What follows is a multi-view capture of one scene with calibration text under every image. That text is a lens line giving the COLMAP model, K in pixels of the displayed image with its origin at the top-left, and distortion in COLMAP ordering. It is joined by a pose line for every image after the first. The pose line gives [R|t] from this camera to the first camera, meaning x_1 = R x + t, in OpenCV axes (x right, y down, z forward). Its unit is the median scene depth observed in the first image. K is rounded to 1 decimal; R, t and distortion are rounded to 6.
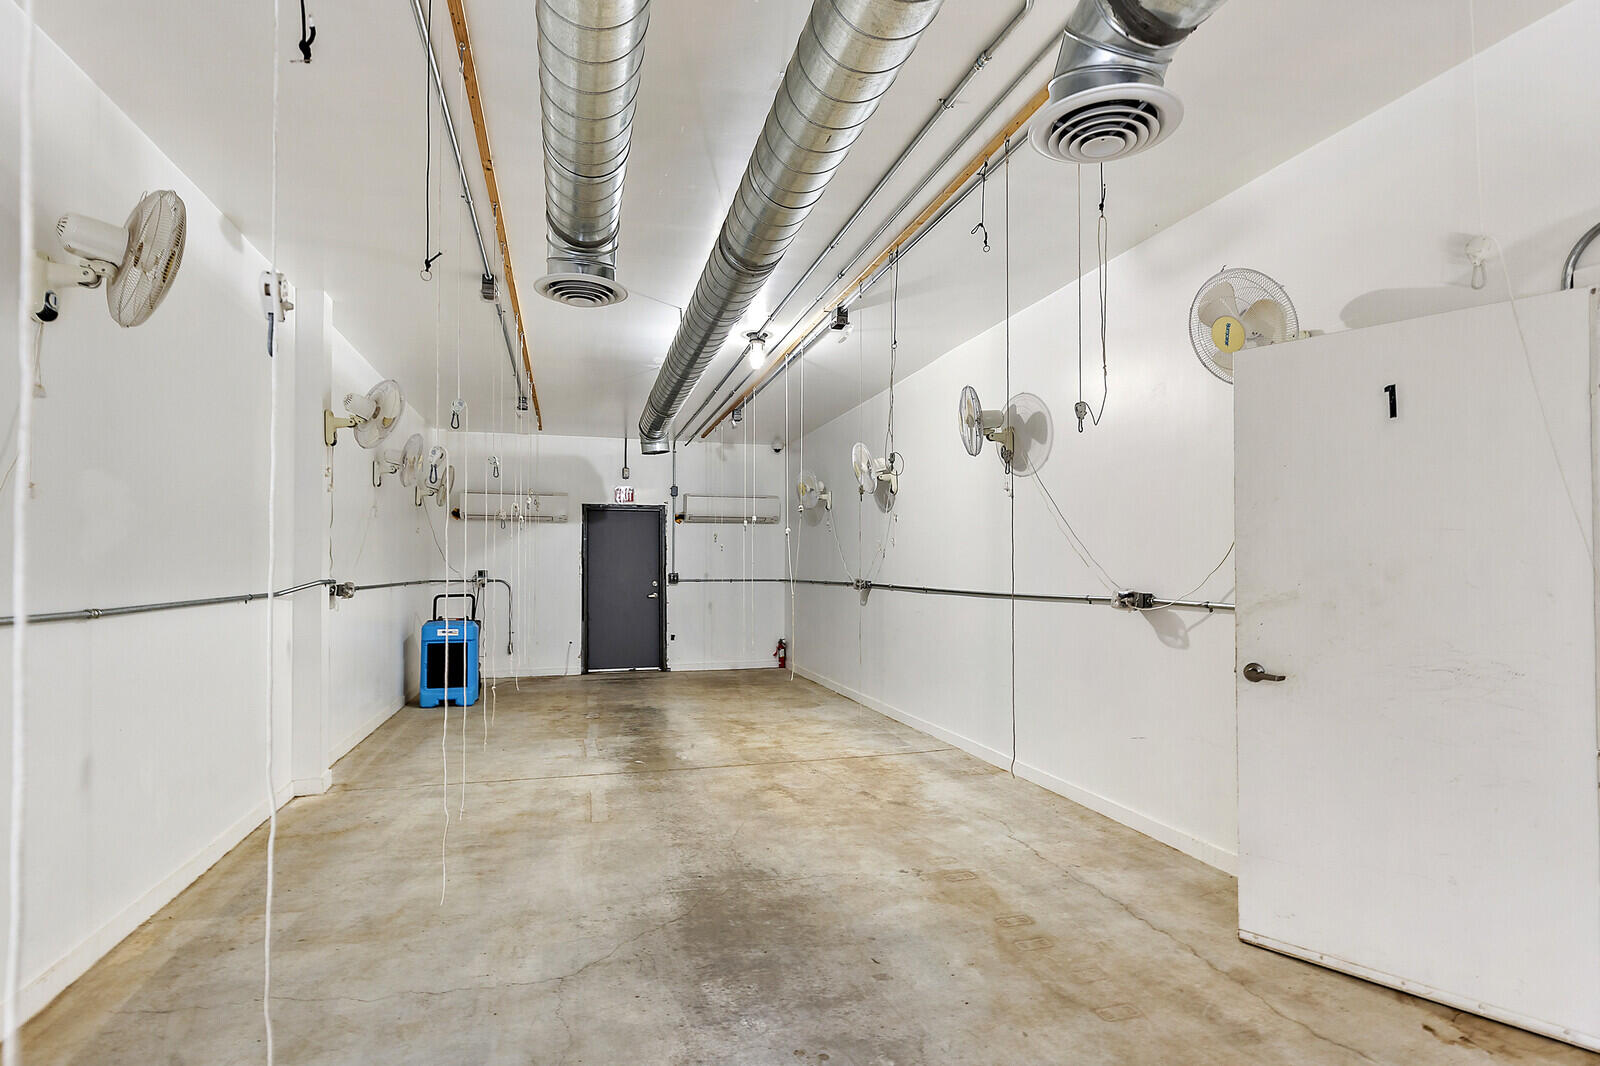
lens RADIAL K [[842.3, 0, 809.8], [0, 842.3, 538.3], [0, 0, 1]] dist [0.003393, 0.000138]
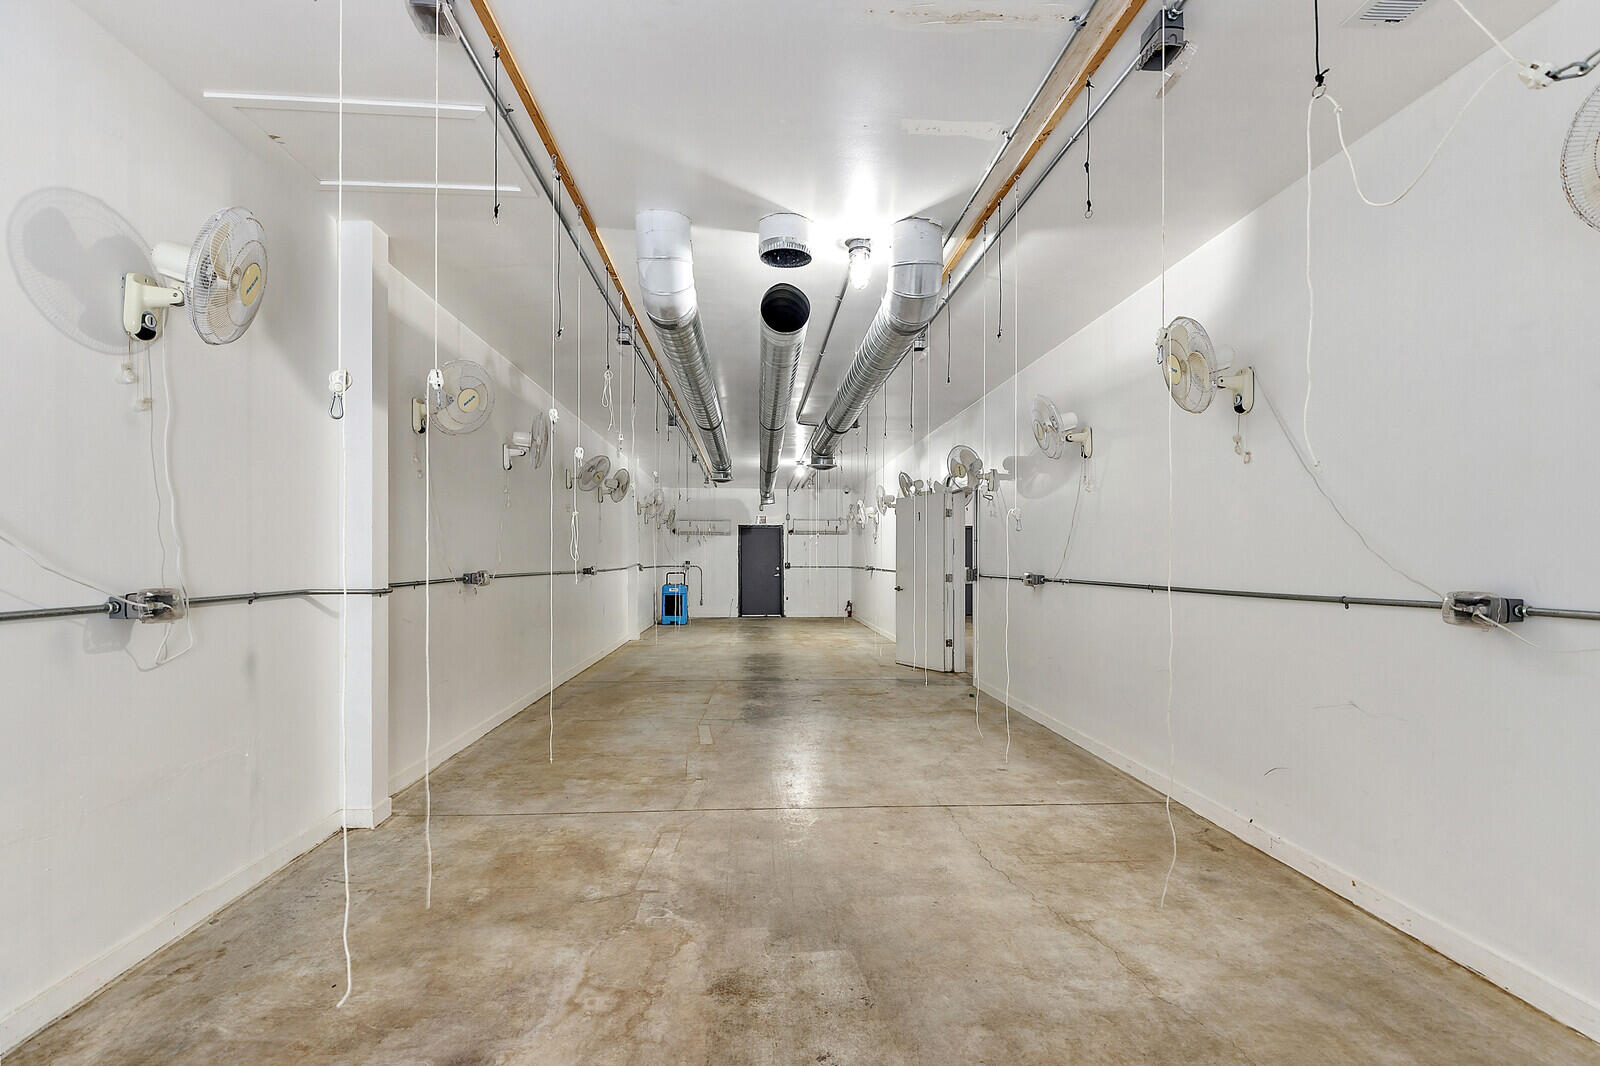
lens RADIAL K [[842.3, 0, 794.9], [0, 842.3, 536.5], [0, 0, 1]] dist [0.003393, 0.000138]
pose [[0.975040, -0.002828, -0.222012, 0.265097], [0.003996, 0.999980, 0.004816, -0.024351], [0.221994, -0.005583, 0.975032, -0.786331]]
